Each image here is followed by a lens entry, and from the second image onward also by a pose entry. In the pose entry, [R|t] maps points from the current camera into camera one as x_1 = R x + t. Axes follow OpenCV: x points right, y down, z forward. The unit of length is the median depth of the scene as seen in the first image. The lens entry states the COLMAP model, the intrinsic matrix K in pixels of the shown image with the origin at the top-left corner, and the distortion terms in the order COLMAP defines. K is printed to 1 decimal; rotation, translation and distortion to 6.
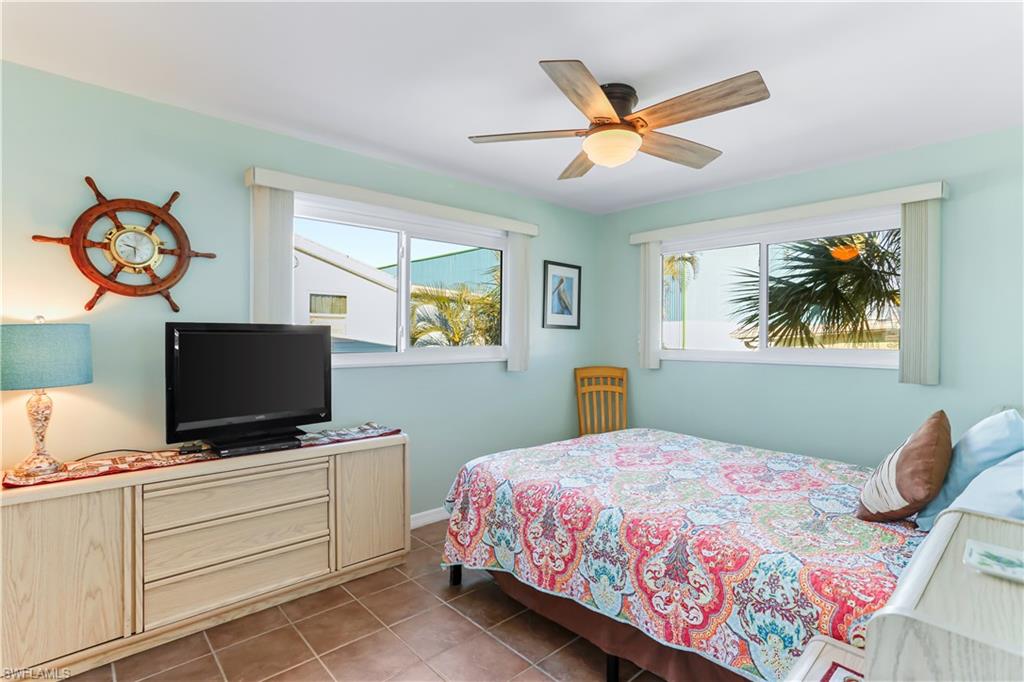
lens RADIAL K [[495.4, 0, 508.4], [0, 495.4, 338.9], [0, 0, 1]] dist [0.005118, 0.001147]
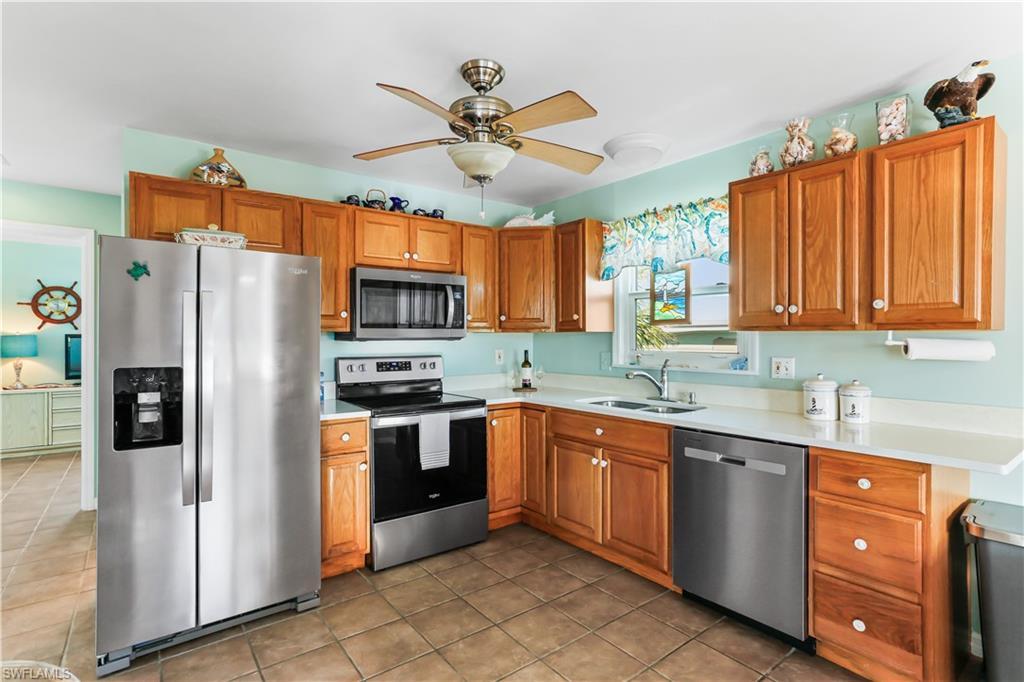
lens RADIAL K [[495.4, 0, 515.6], [0, 495.4, 340.6], [0, 0, 1]] dist [0.005118, 0.001147]
pose [[0.997371, -0.000561, -0.072467, 1.839701], [0.000338, 0.999995, -0.003080, 0.009188], [0.072468, 0.003048, 0.997366, -1.428053]]
